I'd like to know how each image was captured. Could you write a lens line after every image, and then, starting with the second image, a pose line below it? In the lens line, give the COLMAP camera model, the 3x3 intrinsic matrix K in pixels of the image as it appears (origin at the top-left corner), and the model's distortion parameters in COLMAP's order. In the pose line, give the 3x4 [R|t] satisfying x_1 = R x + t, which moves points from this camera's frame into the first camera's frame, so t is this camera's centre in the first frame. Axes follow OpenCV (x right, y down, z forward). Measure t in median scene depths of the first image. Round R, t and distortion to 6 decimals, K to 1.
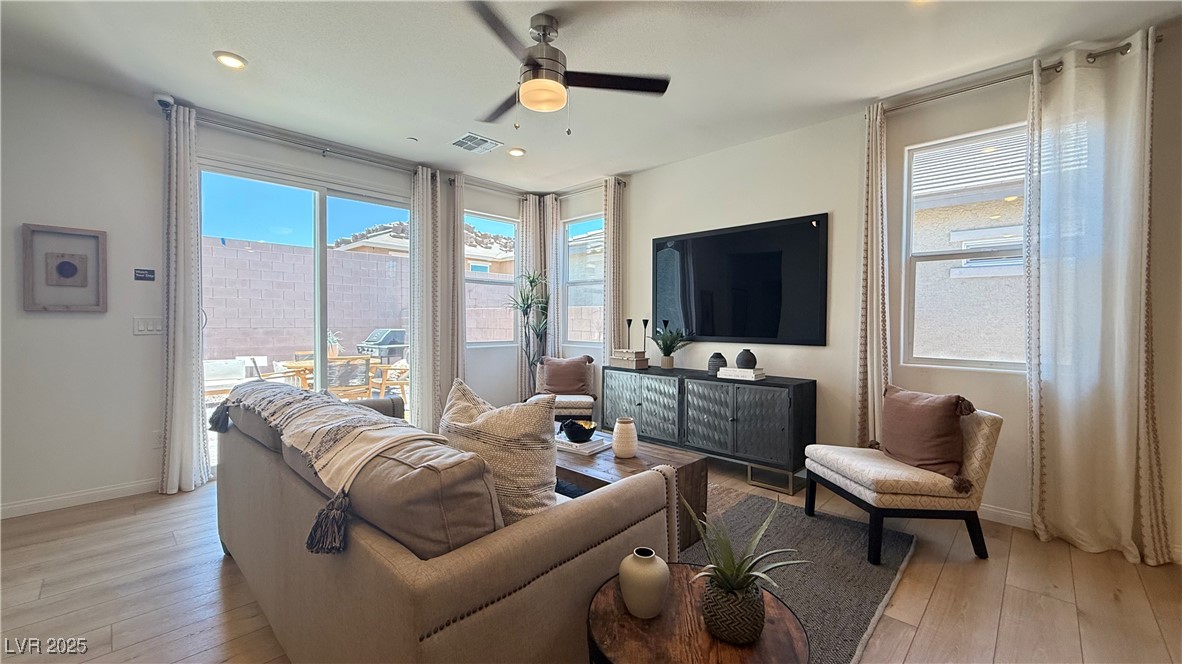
lens RADIAL K [[471.3, 0, 591.6], [0, 471.3, 329.7], [0, 0, 1]] dist [-0.000212, -0.000733]
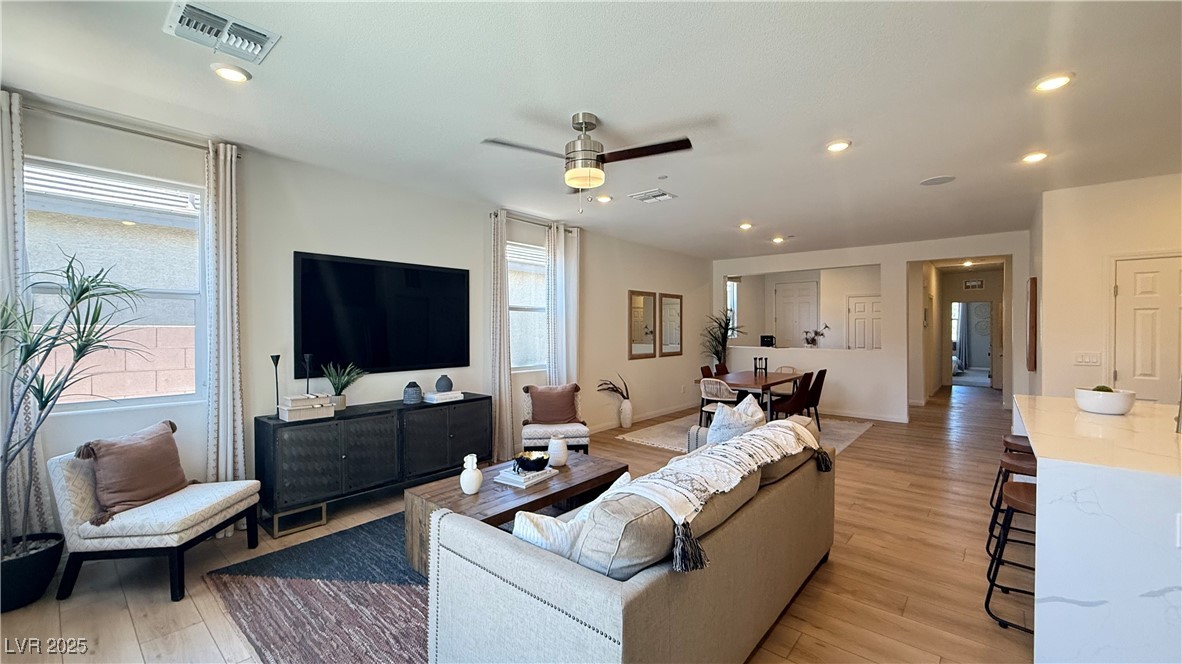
lens RADIAL K [[471.3, 0, 592.9], [0, 471.3, 329.7], [0, 0, 1]] dist [-0.000212, -0.000733]
pose [[-0.050993, -0.009826, 0.998651, -0.985297], [0.016152, 0.999813, 0.010662, -0.089460], [-0.998568, 0.016674, -0.050824, 0.779338]]
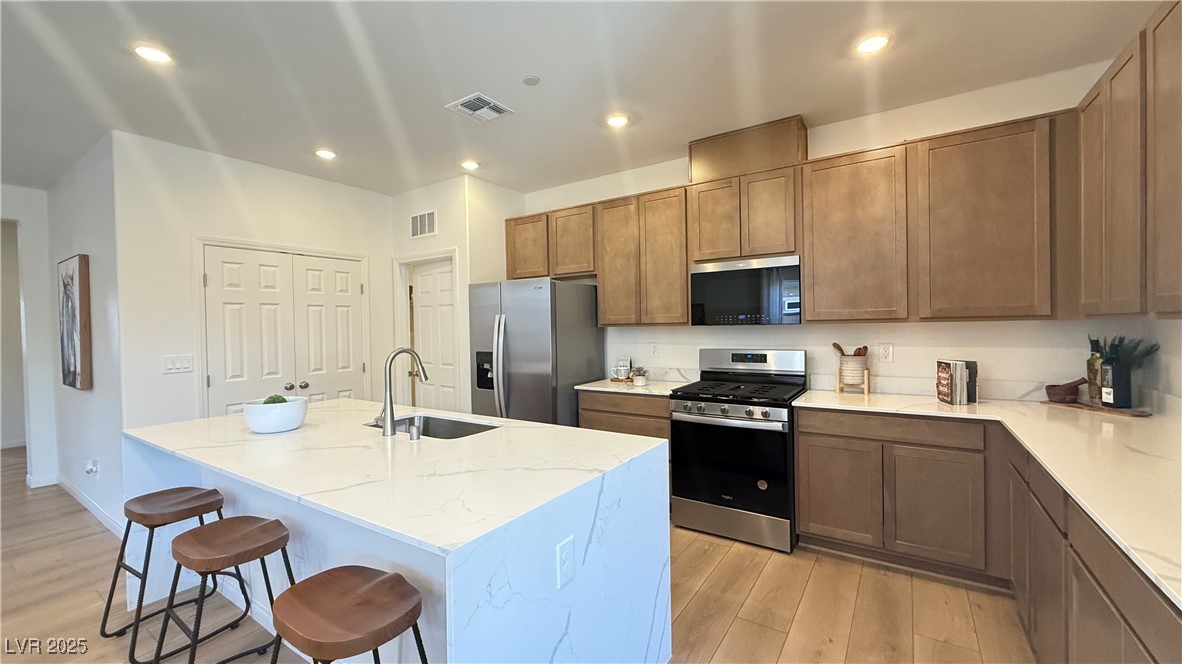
lens RADIAL K [[471.3, 0, 586.4], [0, 471.3, 332.2], [0, 0, 1]] dist [-0.000212, -0.000733]
pose [[-0.986209, 0.016343, -0.164697, -0.452862], [0.011642, 0.999498, 0.029468, -0.067235], [0.165095, 0.027144, -0.985904, 0.518535]]
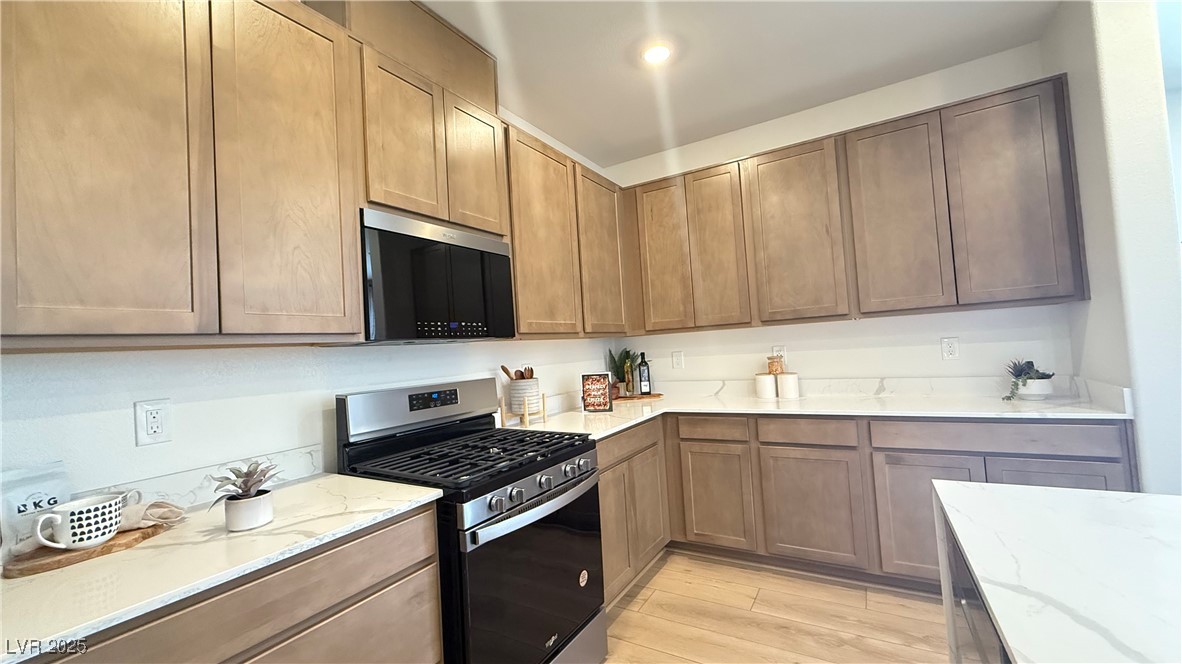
lens RADIAL K [[471.3, 0, 586.6], [0, 471.3, 330.8], [0, 0, 1]] dist [-0.000212, -0.000733]
pose [[0.222762, -0.059709, -0.973042, -0.344364], [0.051626, 0.997445, -0.049388, -0.021325], [0.973505, -0.039232, 0.225276, -0.408021]]
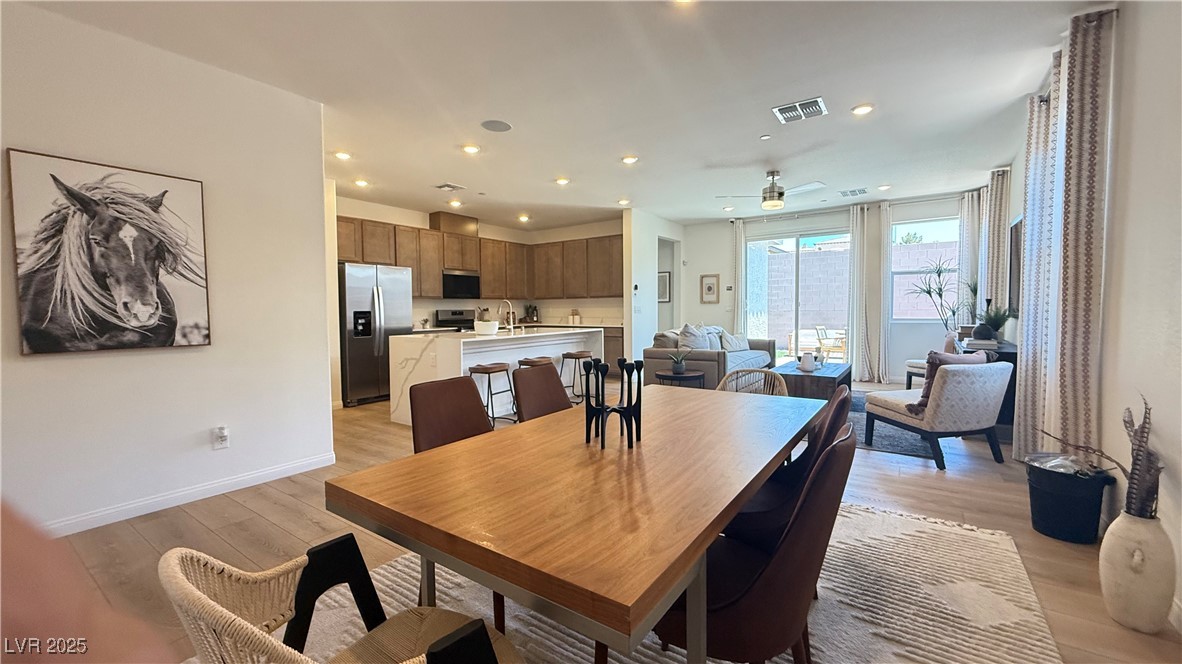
lens RADIAL K [[471.3, 0, 583.3], [0, 471.3, 334.2], [0, 0, 1]] dist [-0.000212, -0.000733]
pose [[0.143863, 0.045973, -0.988529, 1.524020], [-0.003227, 0.998937, 0.045987, 0.020015], [0.989592, -0.003426, 0.143858, -0.173710]]
